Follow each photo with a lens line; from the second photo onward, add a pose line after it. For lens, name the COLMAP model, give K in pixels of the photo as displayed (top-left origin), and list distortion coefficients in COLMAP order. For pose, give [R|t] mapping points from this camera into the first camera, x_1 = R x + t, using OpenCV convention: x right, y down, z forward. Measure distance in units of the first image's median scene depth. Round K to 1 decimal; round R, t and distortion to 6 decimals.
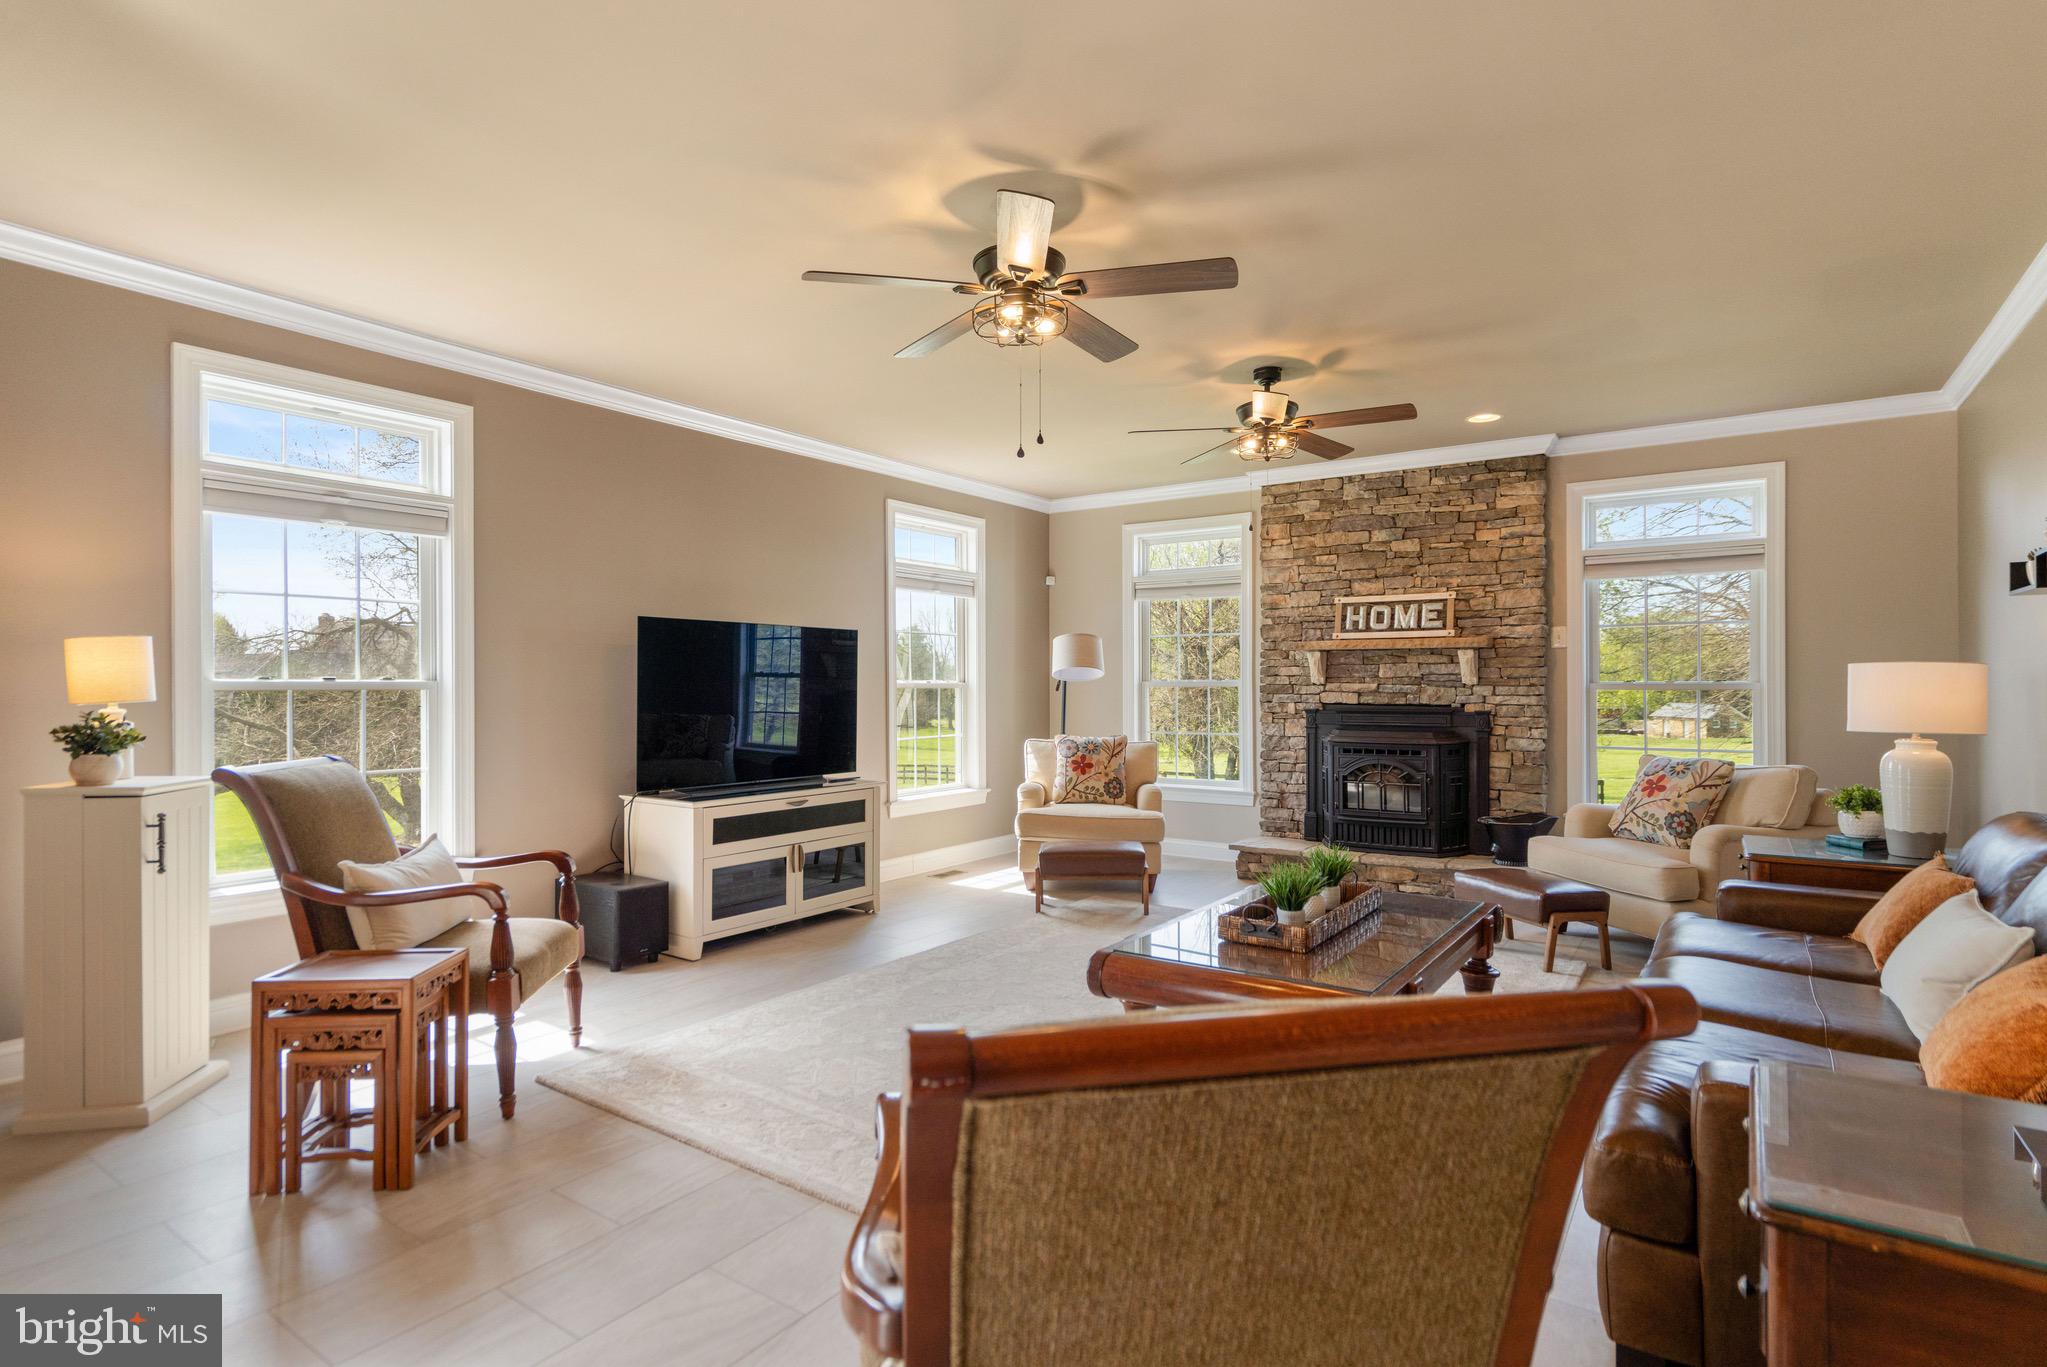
lens RADIAL K [[1018.7, 0, 1021.0], [0, 1018.7, 688.6], [0, 0, 1]] dist [0.002580, 0.001602]
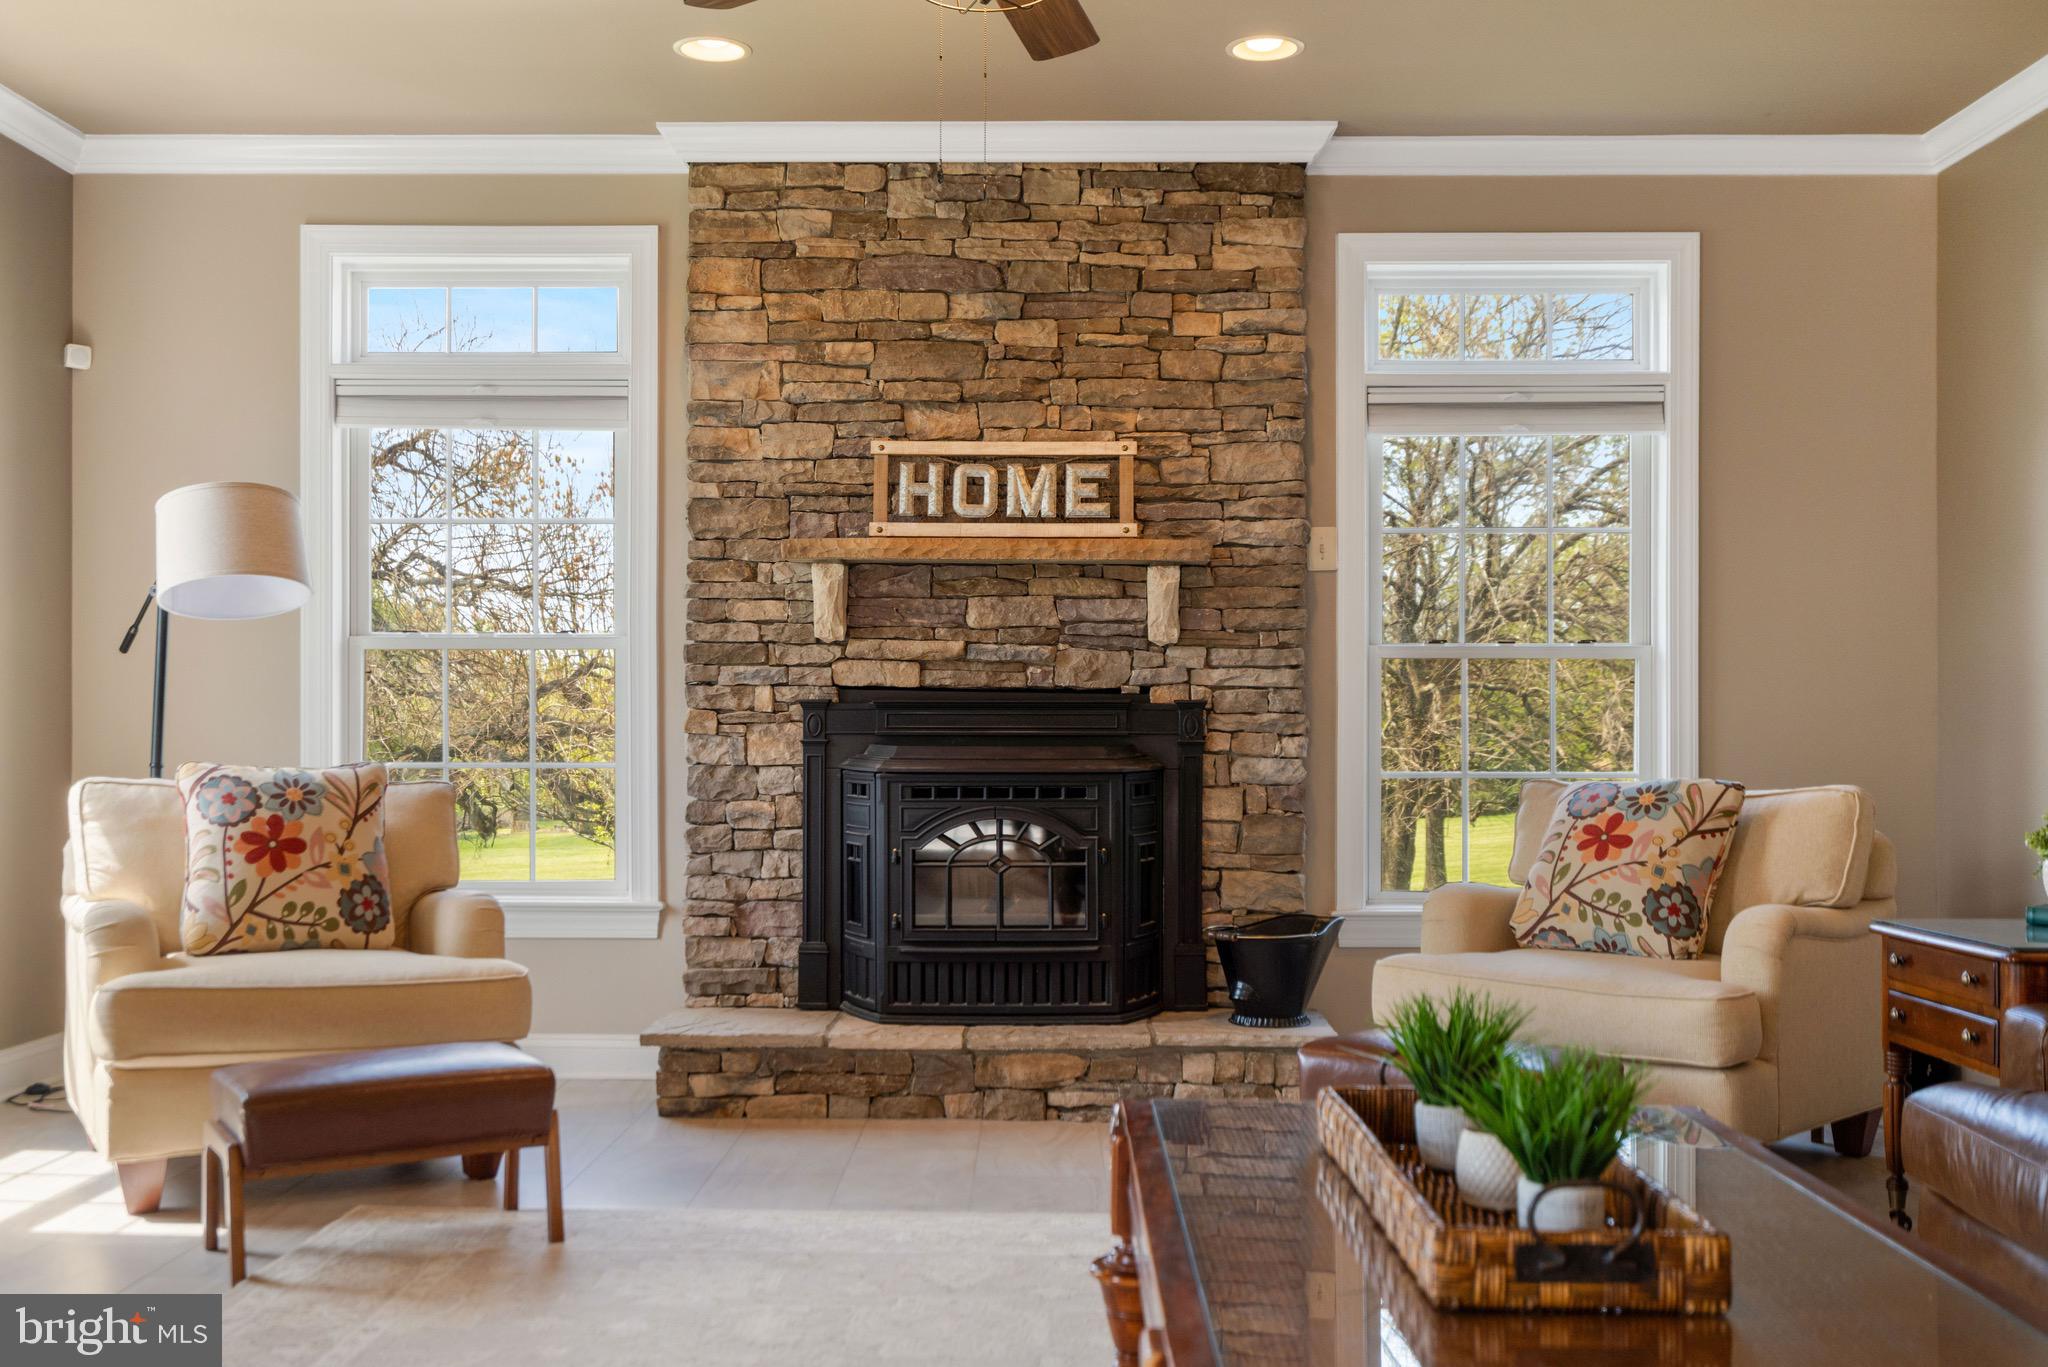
lens RADIAL K [[2007.8, 0, 1008.0], [0, 2007.8, 728.1], [0, 0, 1]] dist [0.009078, 0.000000]
pose [[0.832287, 0.003399, 0.554335, -0.122200], [-0.003092, 0.999994, -0.001489, 0.035722], [-0.554337, -0.000474, 0.832292, 0.279805]]
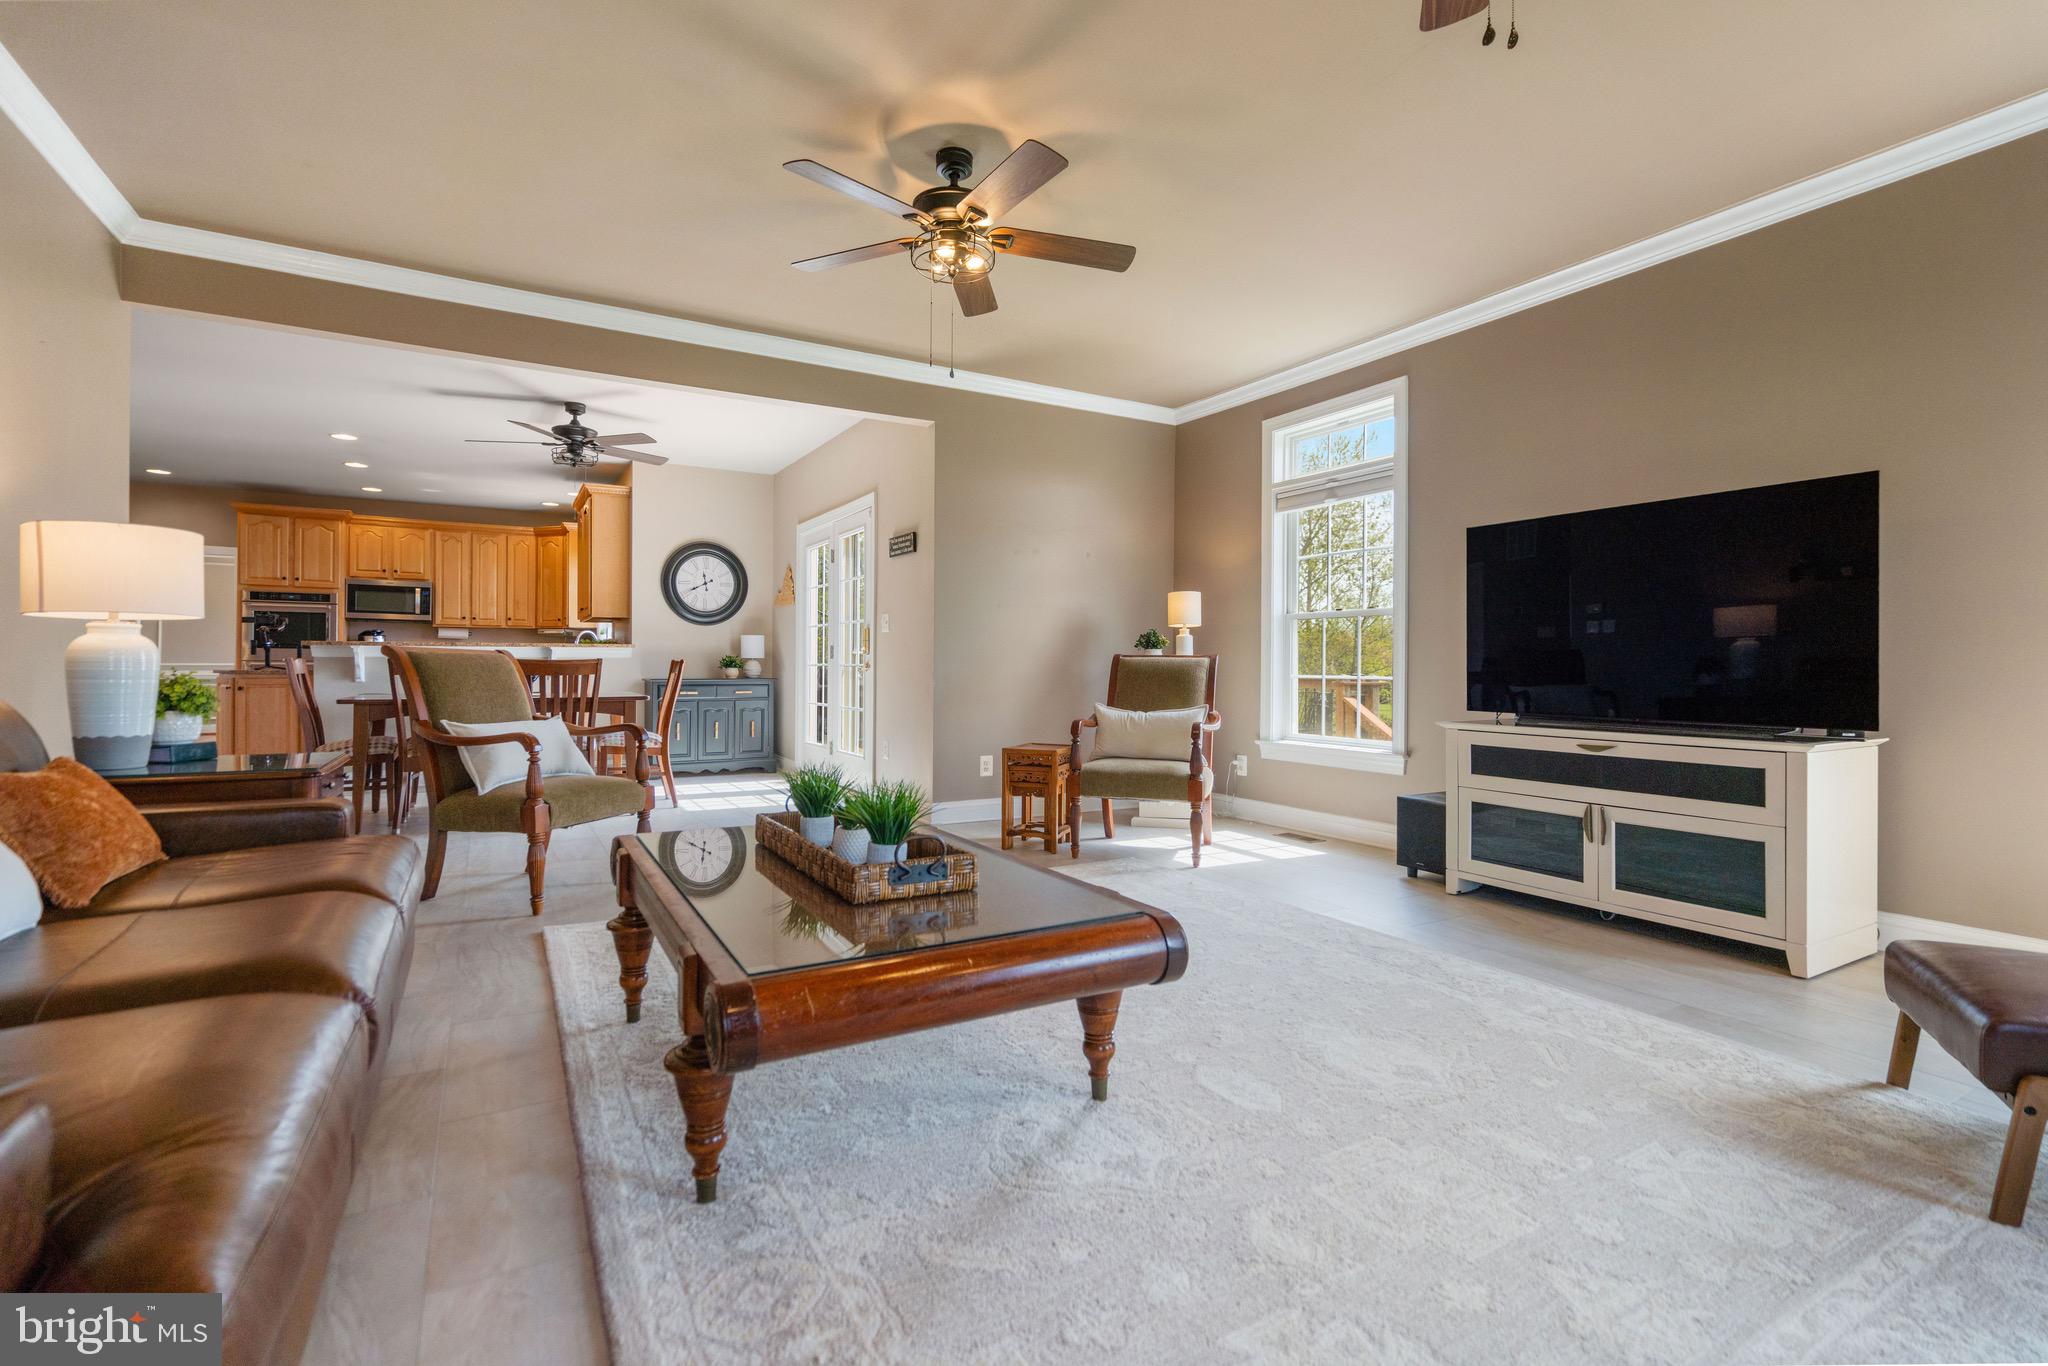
lens RADIAL K [[938.0, 0, 1035.5], [0, 938.0, 674.8], [0, 0, 1]] dist [-0.002571, -0.000090]
pose [[-0.416111, 0.006016, -0.909294, 0.448691], [-0.007239, 0.999925, 0.009928, 0.046405], [0.909285, 0.010713, -0.416036, 0.746405]]
